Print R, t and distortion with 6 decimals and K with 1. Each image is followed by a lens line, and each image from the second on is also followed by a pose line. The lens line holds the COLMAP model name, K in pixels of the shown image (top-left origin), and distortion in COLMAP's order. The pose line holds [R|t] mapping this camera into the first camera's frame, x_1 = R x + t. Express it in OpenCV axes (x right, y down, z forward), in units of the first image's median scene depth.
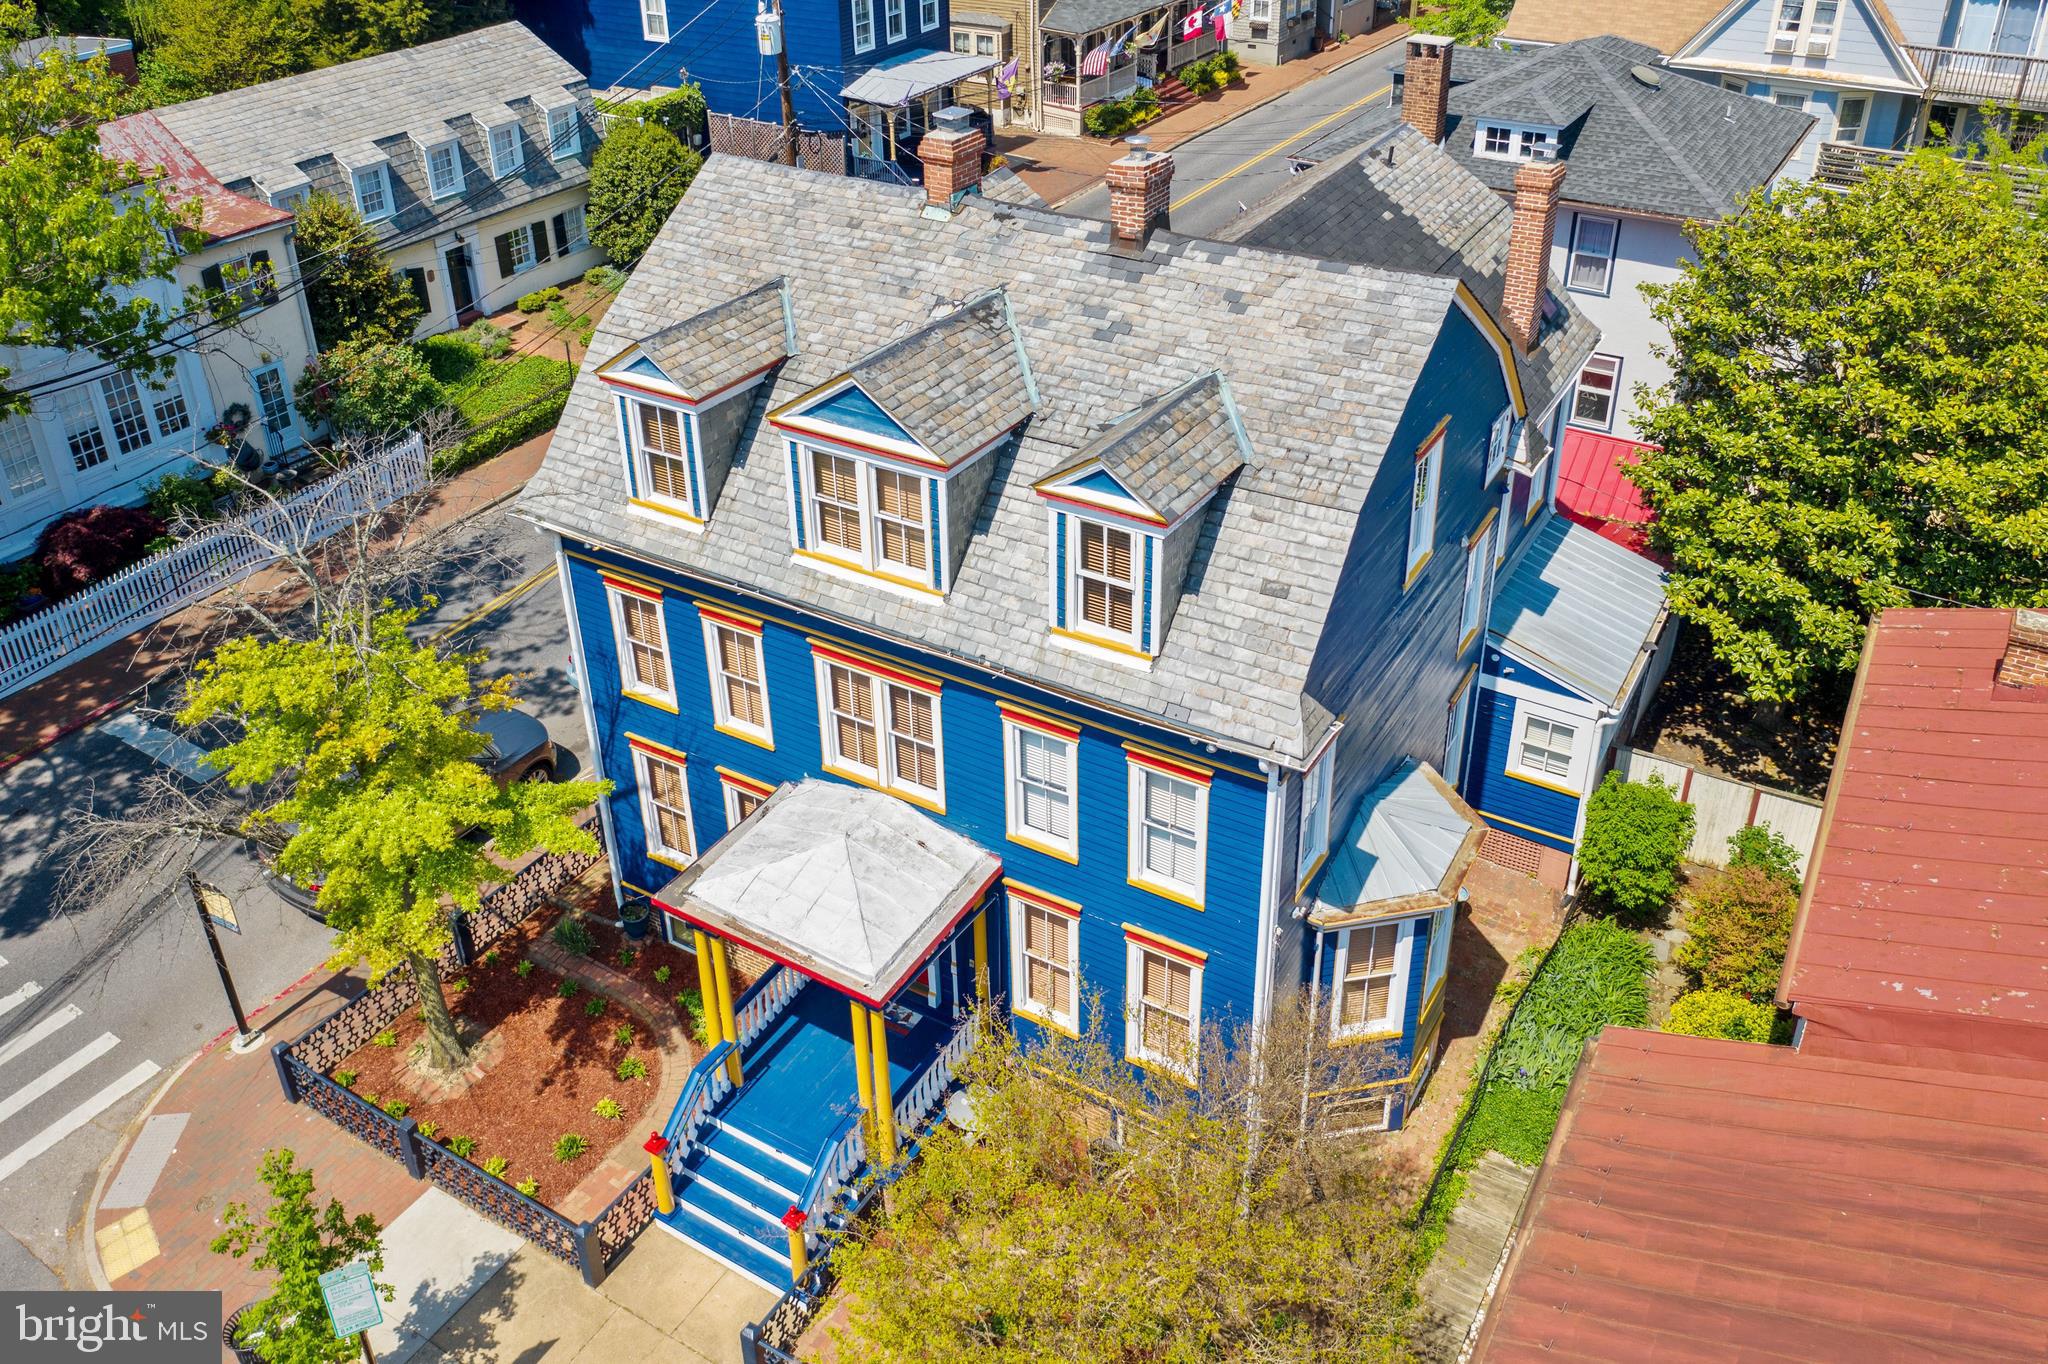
lens RADIAL K [[1635.4, 0, 1024.0], [0, 1635.4, 682.0], [0, 0, 1]] dist [-0.033940, 0.003623]
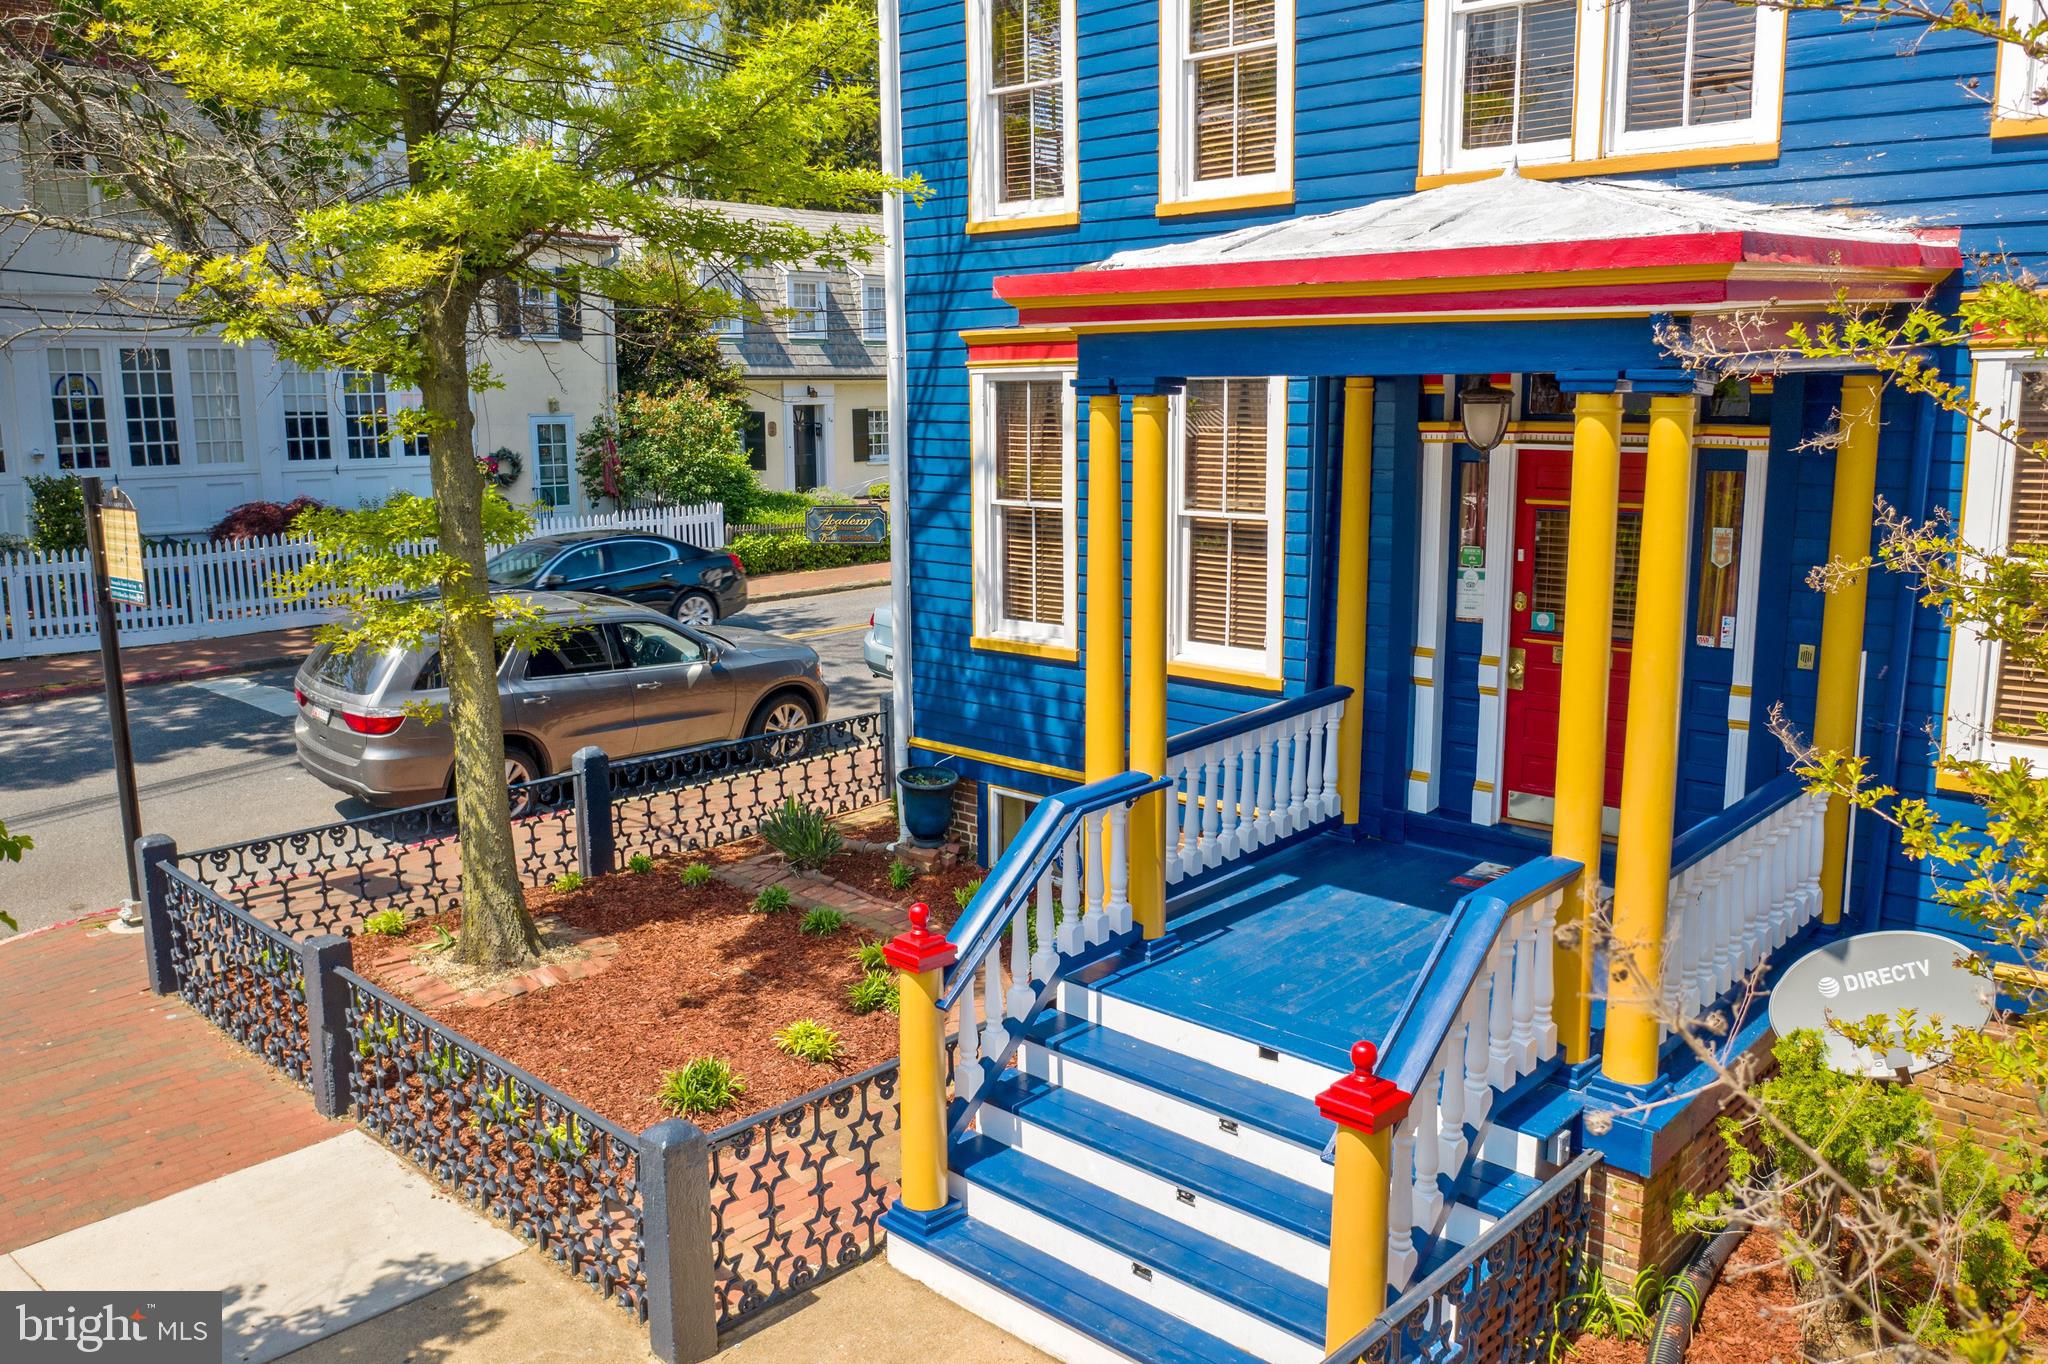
lens RADIAL K [[1714.1, 0, 983.6], [0, 1714.1, 685.1], [0, 0, 1]] dist [-0.036429, -0.000921]
pose [[0.972112, 0.044202, -0.230313, -0.109898], [-0.117957, 0.940966, -0.317285, 0.284148], [0.202692, 0.335604, 0.919938, 0.540012]]
